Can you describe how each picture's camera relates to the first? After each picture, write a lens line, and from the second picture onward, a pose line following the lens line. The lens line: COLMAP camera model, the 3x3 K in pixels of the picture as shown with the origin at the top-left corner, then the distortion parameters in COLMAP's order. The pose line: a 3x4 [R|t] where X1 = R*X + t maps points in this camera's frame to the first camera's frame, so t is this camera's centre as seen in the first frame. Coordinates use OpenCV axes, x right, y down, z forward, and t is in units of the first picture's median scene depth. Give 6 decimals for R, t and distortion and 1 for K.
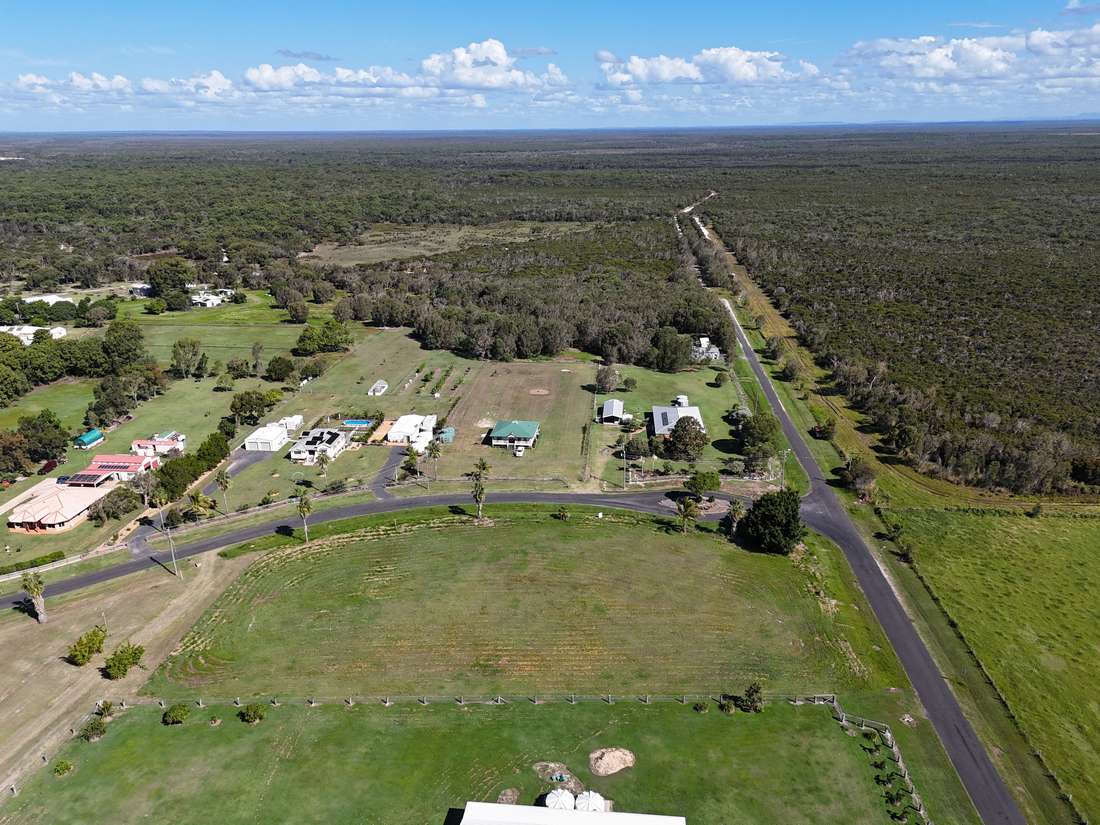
lens RADIAL K [[806.3, 0, 550.0], [0, 806.3, 412.5], [0, 0, 1]] dist [0.074357, -0.066993]
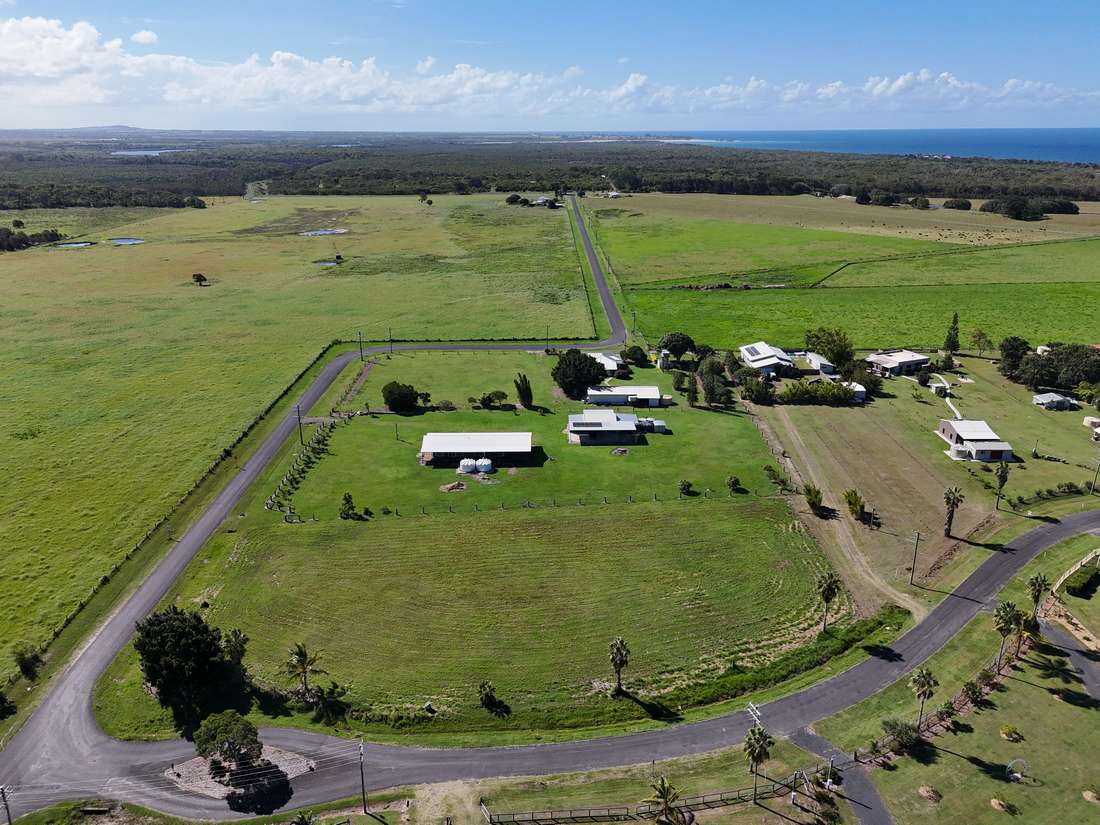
lens RADIAL K [[806.3, 0, 550.0], [0, 806.3, 412.5], [0, 0, 1]] dist [0.074357, -0.066993]
pose [[-0.994283, 0.048464, -0.095146, 0.015512], [-0.021790, 0.780220, 0.625126, -0.401391], [0.104531, 0.623625, -0.774703, 1.216484]]
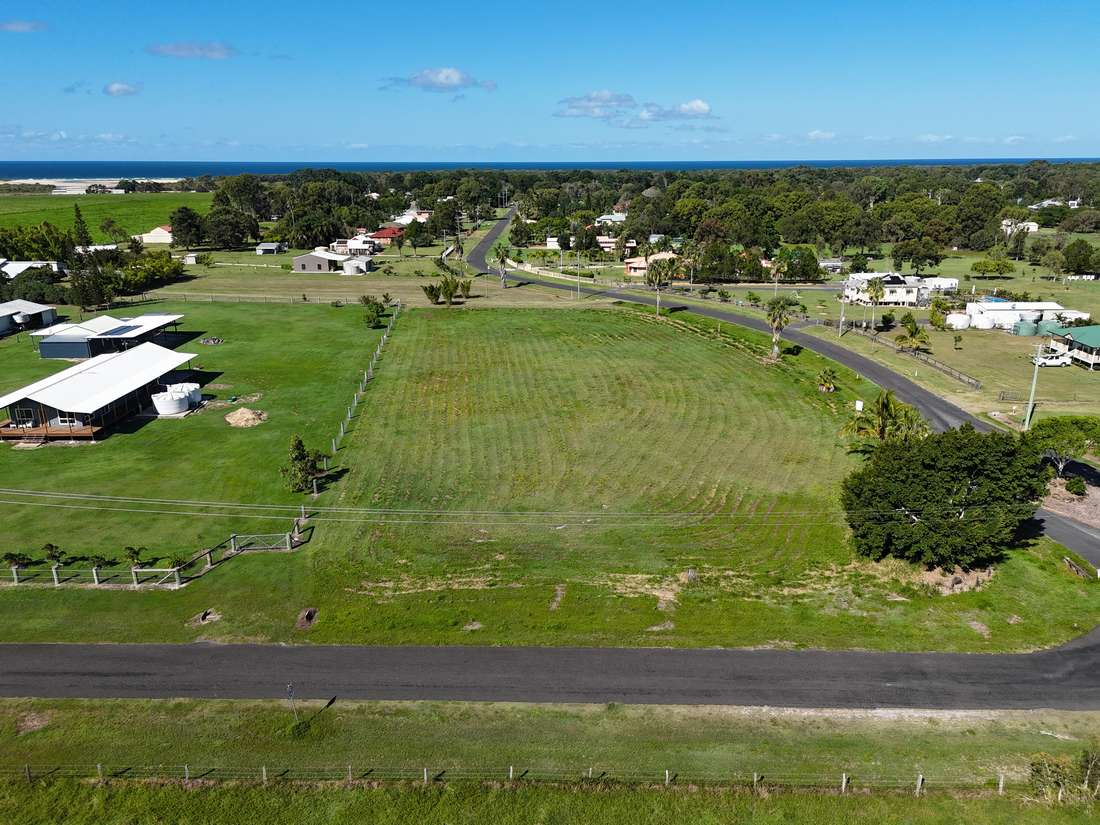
lens RADIAL K [[806.3, 0, 550.0], [0, 806.3, 412.5], [0, 0, 1]] dist [0.074357, -0.066993]
pose [[0.096465, 0.306712, -0.946901, 0.506401], [-0.329056, 0.907673, 0.260483, 0.051261], [0.939370, 0.286456, 0.188484, 0.629085]]
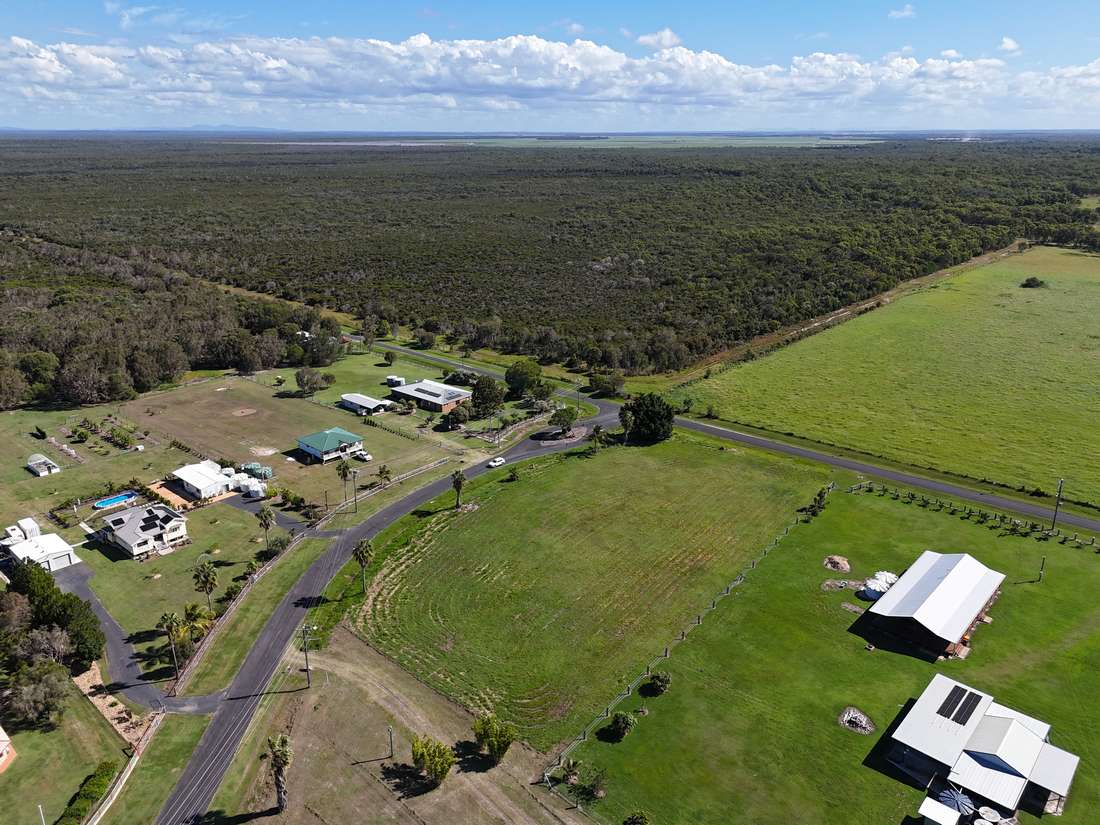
lens RADIAL K [[806.3, 0, 550.0], [0, 806.3, 412.5], [0, 0, 1]] dist [0.074357, -0.066993]
pose [[0.591359, -0.254937, 0.765050, -0.654715], [0.262798, 0.957847, 0.116048, -0.054413], [-0.762386, 0.132427, 0.633428, 0.260354]]
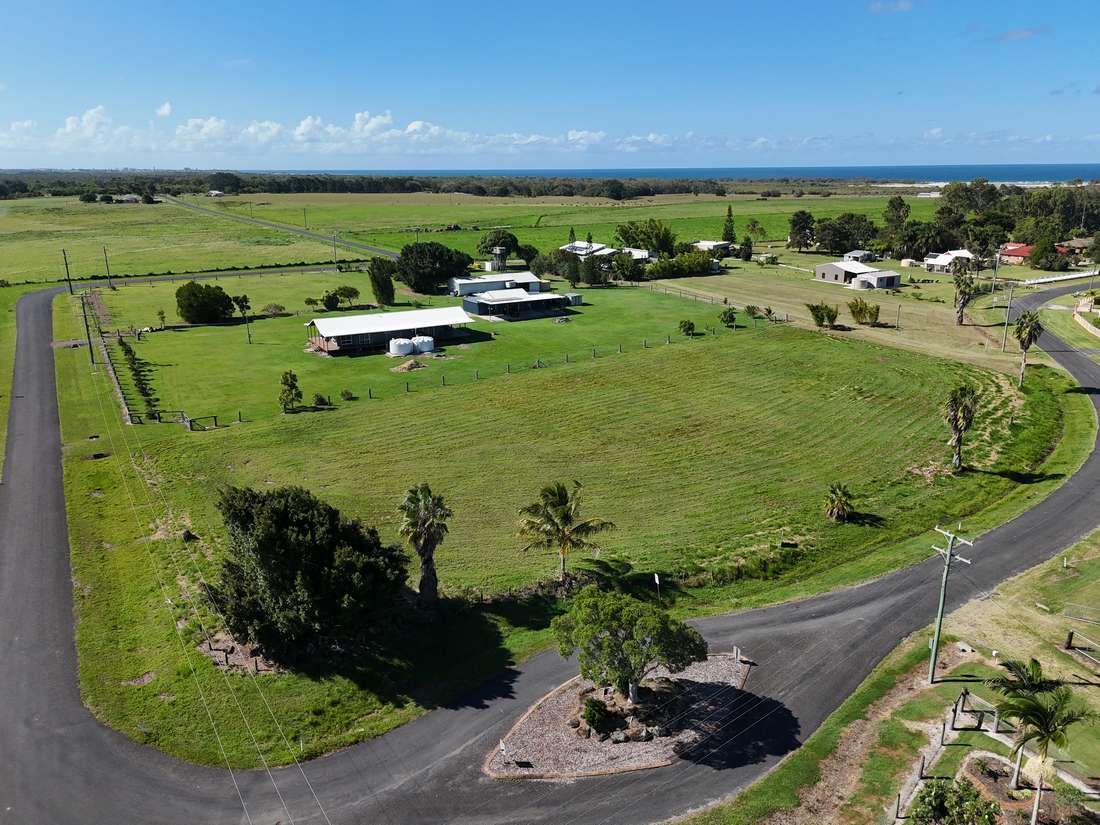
lens RADIAL K [[806.3, 0, 550.0], [0, 806.3, 412.5], [0, 0, 1]] dist [0.074357, -0.066993]
pose [[-0.806740, 0.186424, -0.560729, 0.308640], [-0.181943, 0.824461, 0.535874, -0.087380], [0.562198, 0.534332, -0.631207, 1.023588]]
